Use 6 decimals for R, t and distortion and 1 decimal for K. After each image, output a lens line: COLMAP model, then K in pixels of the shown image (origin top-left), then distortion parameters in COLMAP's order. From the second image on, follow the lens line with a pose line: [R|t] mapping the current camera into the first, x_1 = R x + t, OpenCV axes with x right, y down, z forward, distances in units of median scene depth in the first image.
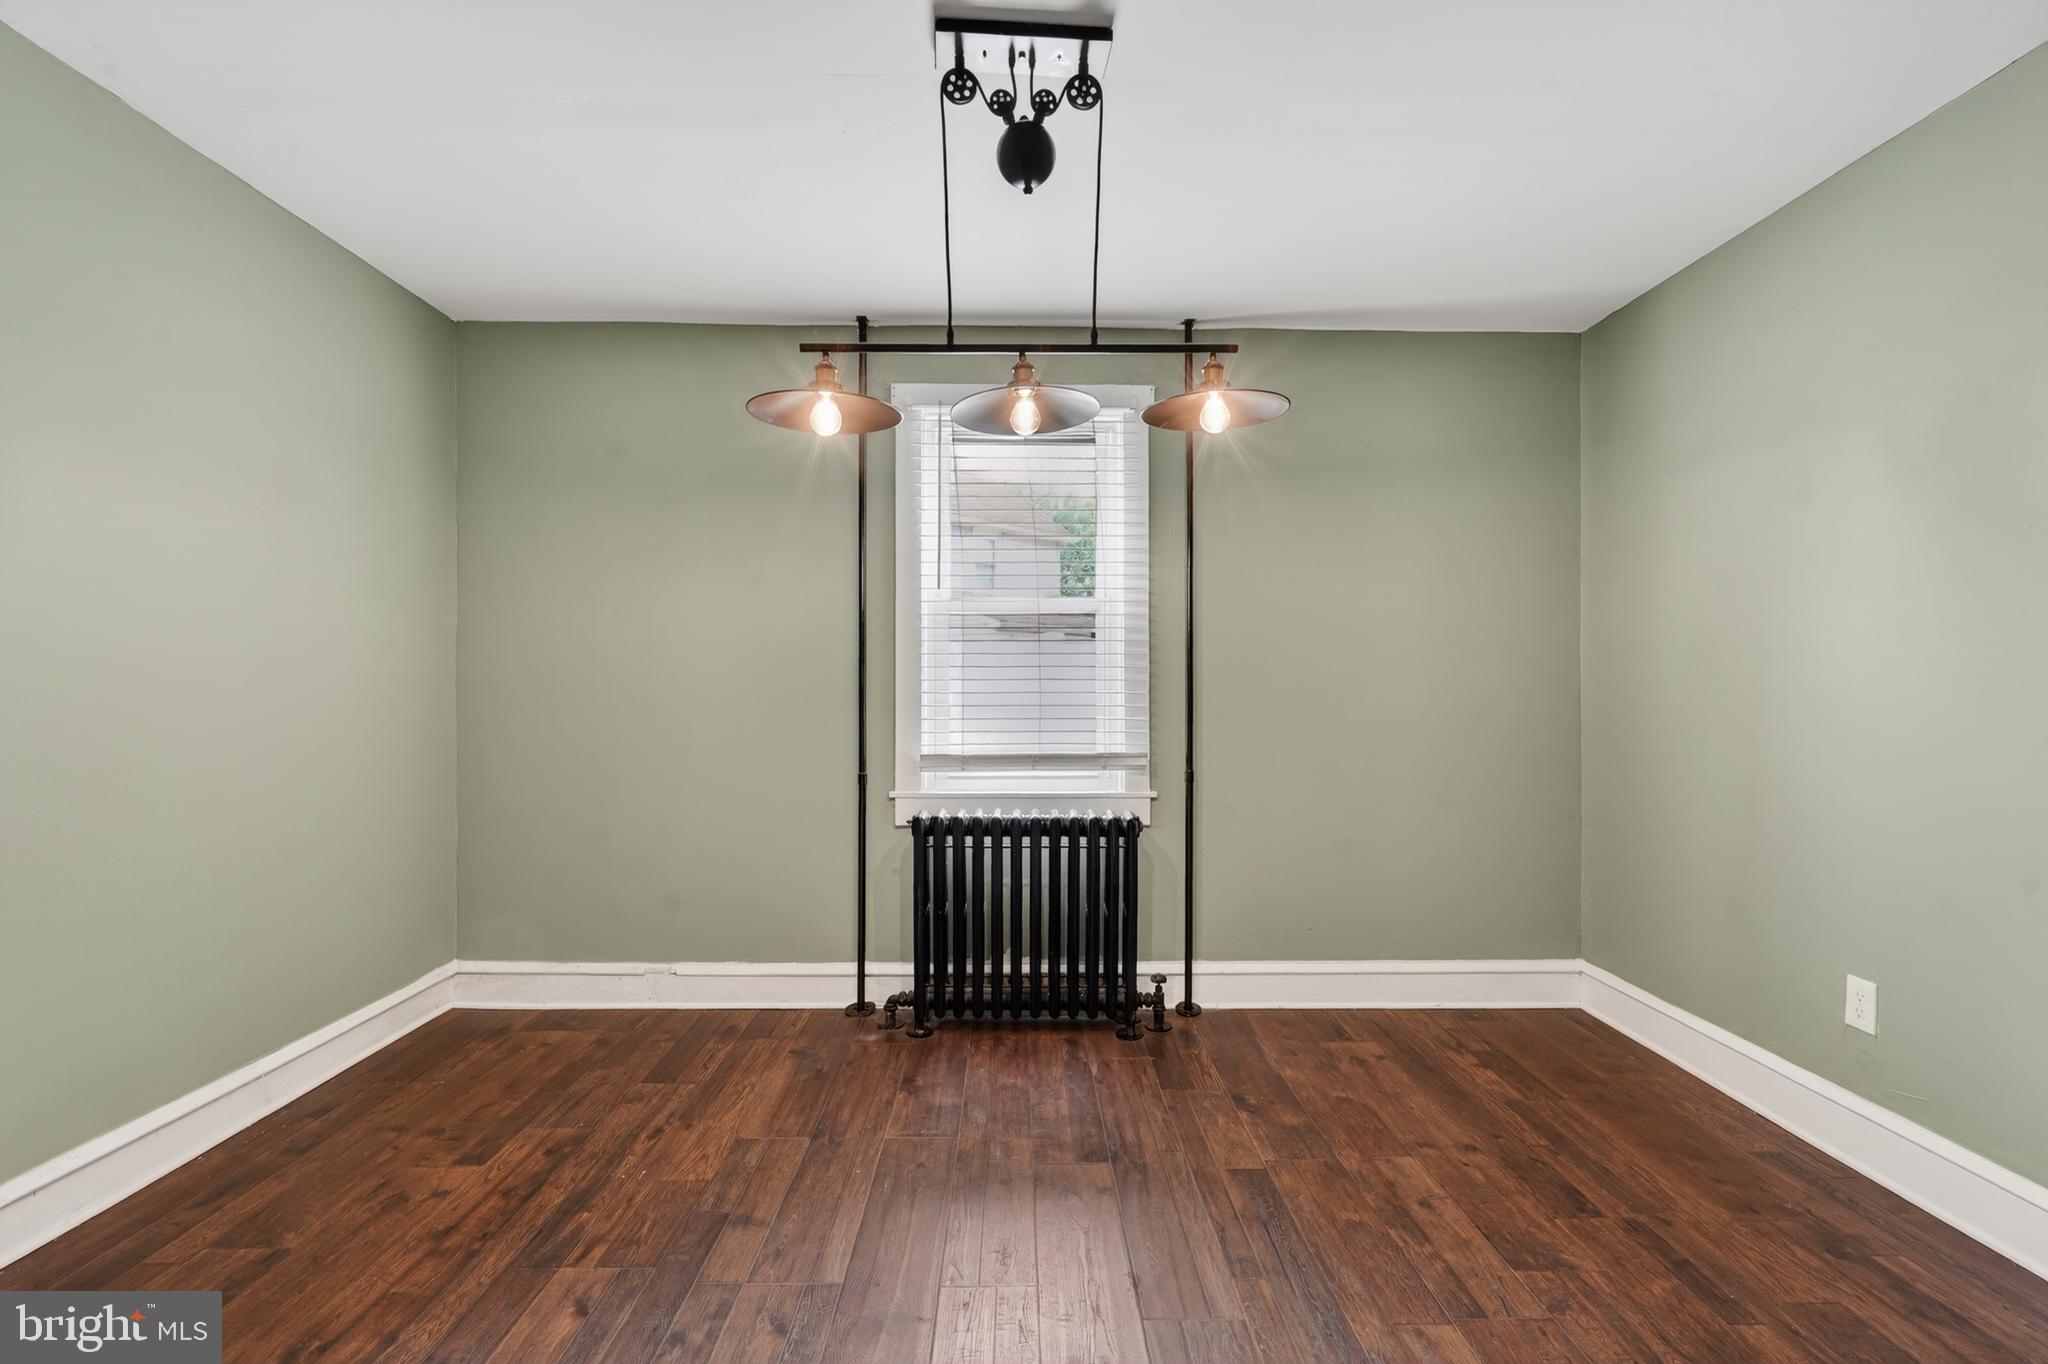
lens RADIAL K [[932.7, 0, 1031.3], [0, 932.7, 687.1], [0, 0, 1]] dist [-0.003091, 0.000948]
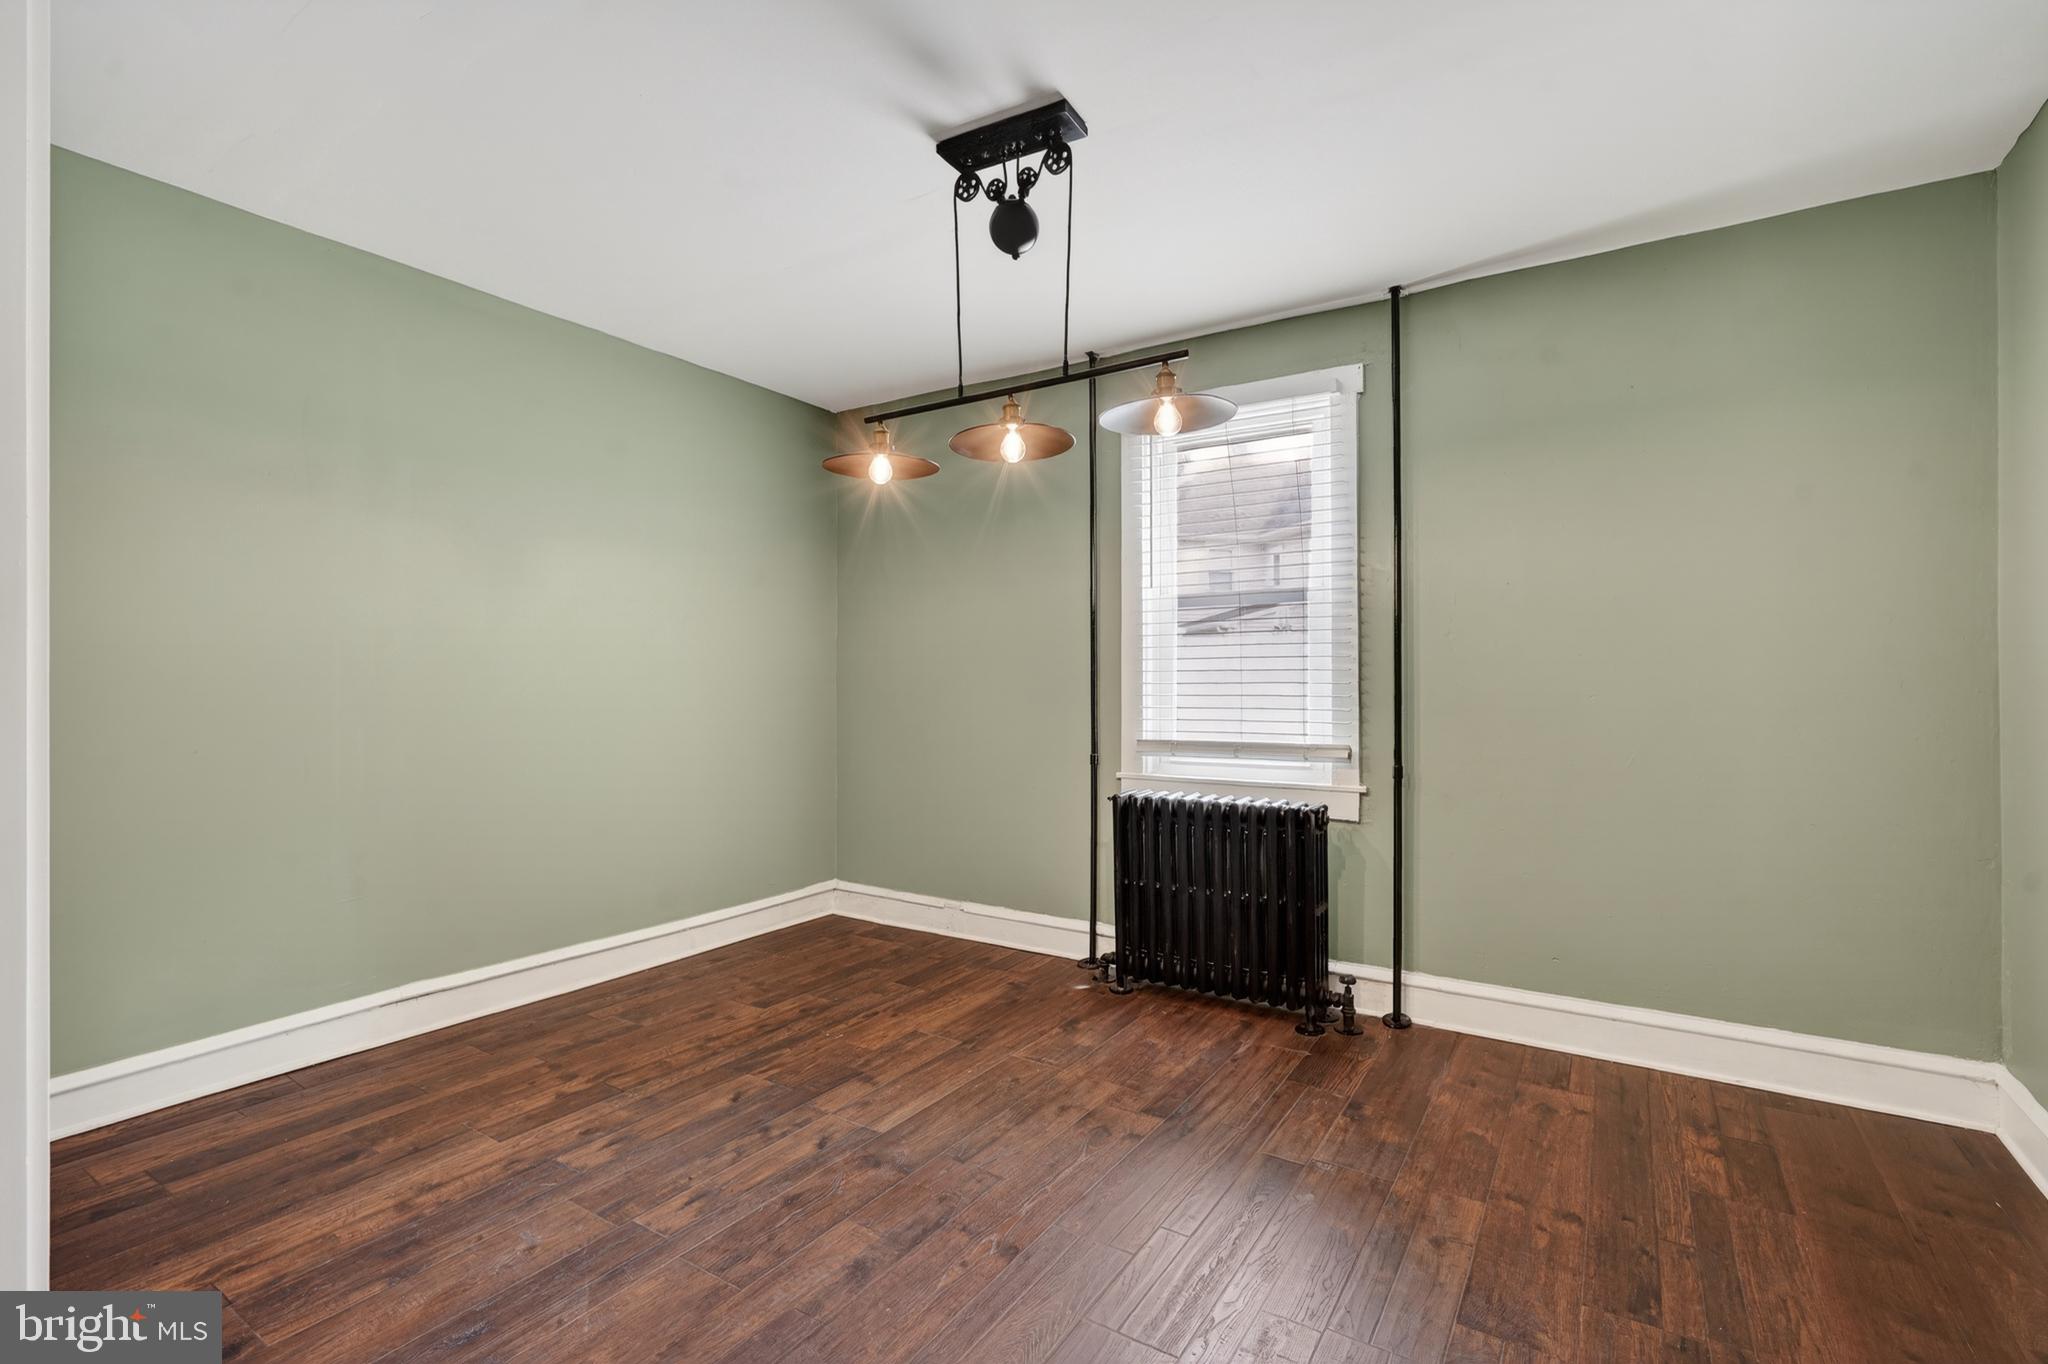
lens RADIAL K [[932.7, 0, 1019.7], [0, 932.7, 679.2], [0, 0, 1]] dist [-0.003091, 0.000948]
pose [[0.831457, -0.003076, -0.555580, 0.450551], [0.001098, 0.999992, -0.003894, 0.006473], [0.555588, 0.002627, 0.831454, 0.012263]]
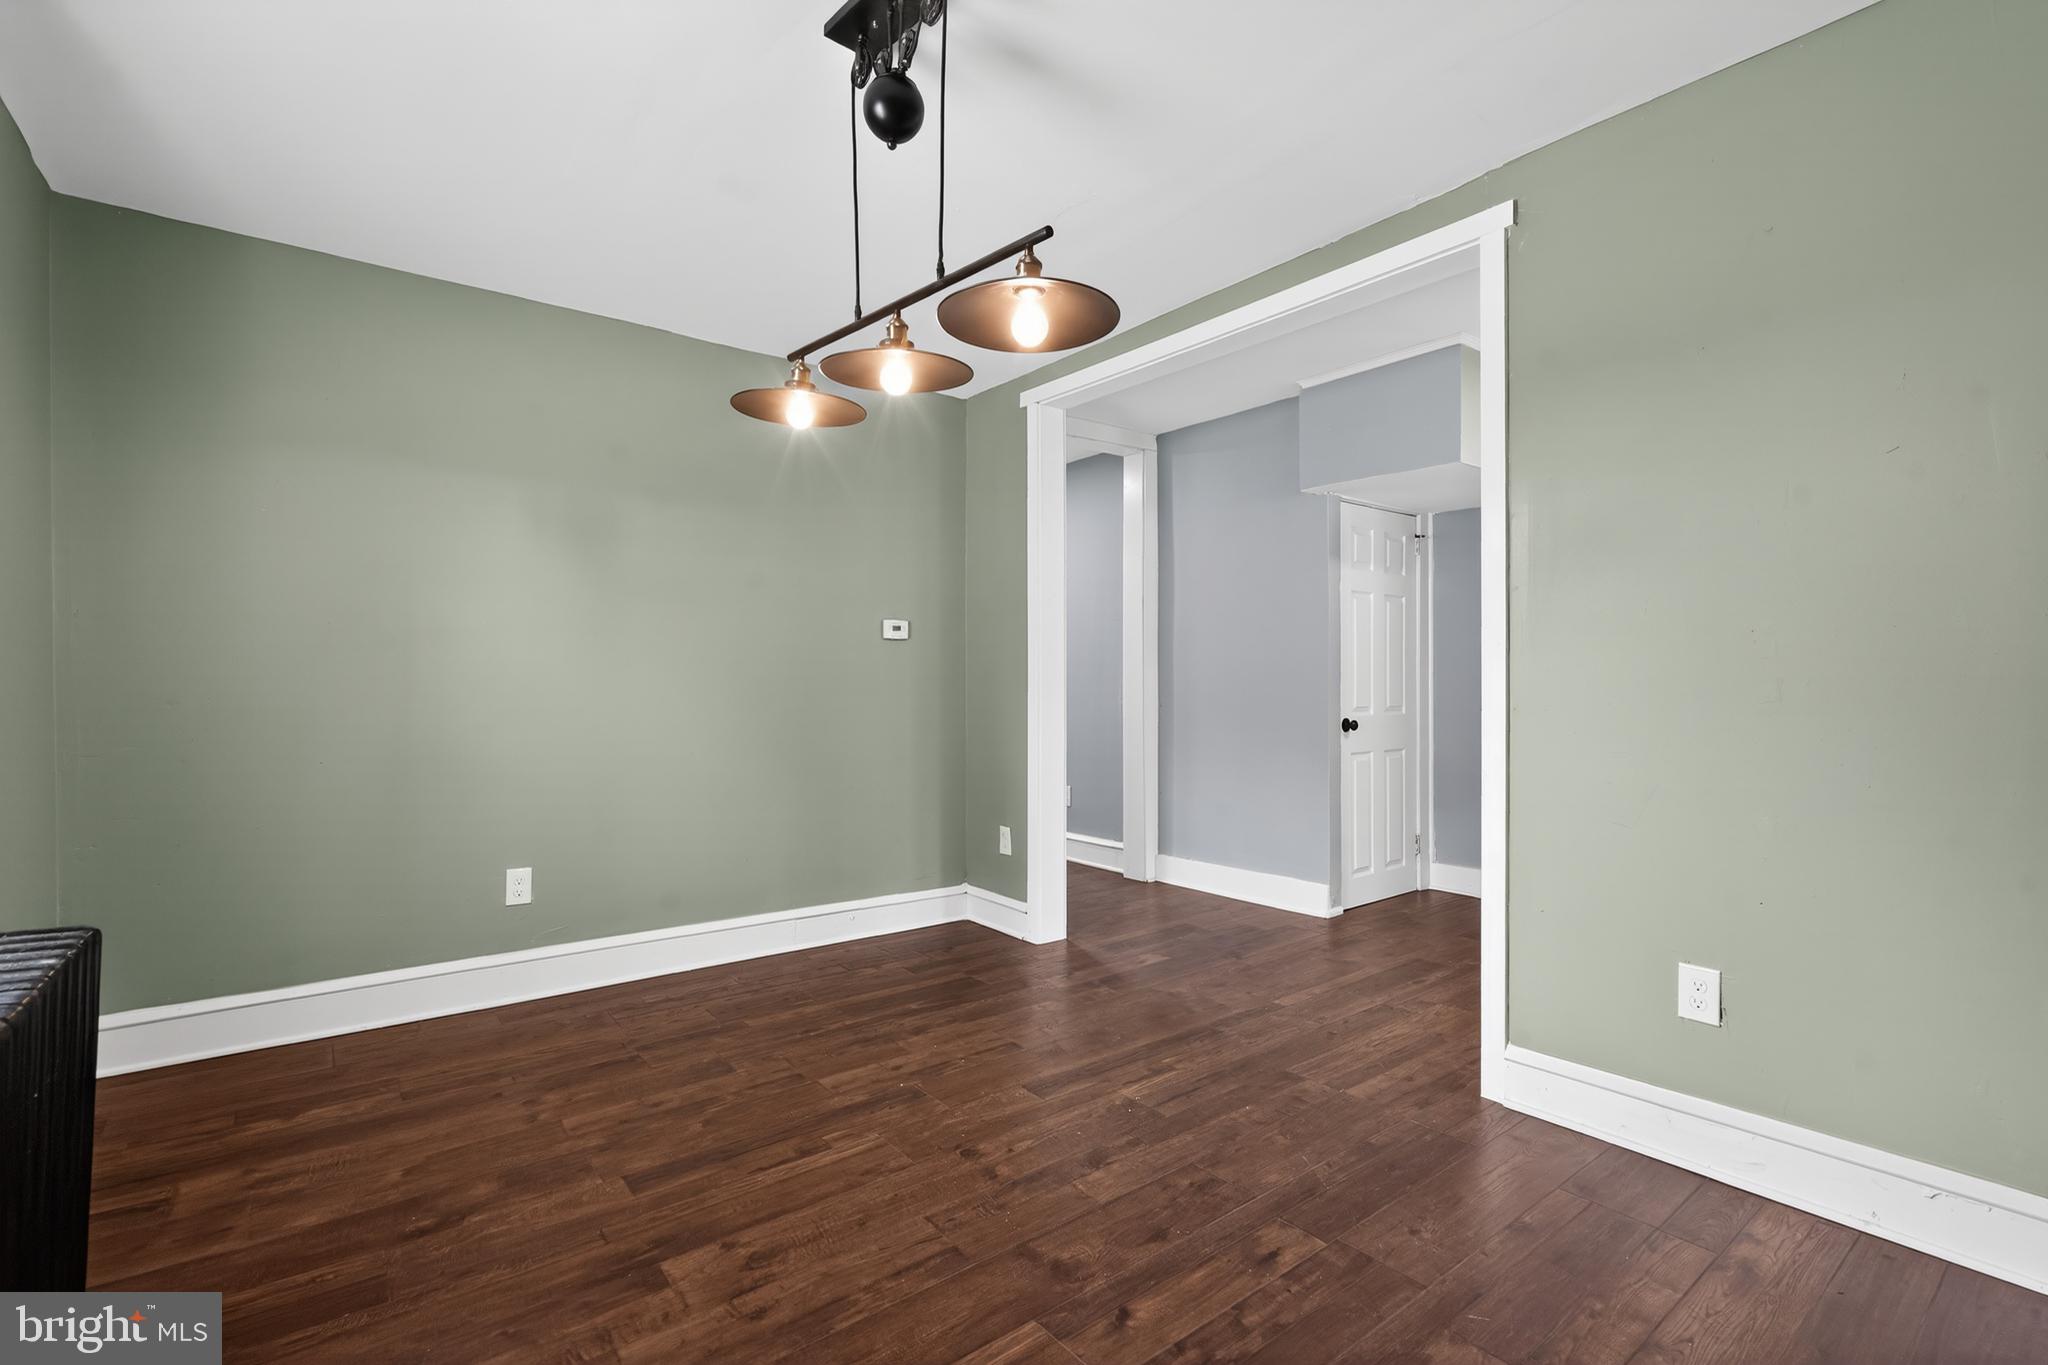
lens RADIAL K [[932.7, 0, 1025.2], [0, 932.7, 678.5], [0, 0, 1]] dist [-0.003091, 0.000948]
pose [[-0.604712, 0.004751, 0.796430, -0.601174], [0.000800, 0.999985, -0.005357, 0.021218], [-0.796444, -0.002602, -0.604707, 1.020765]]
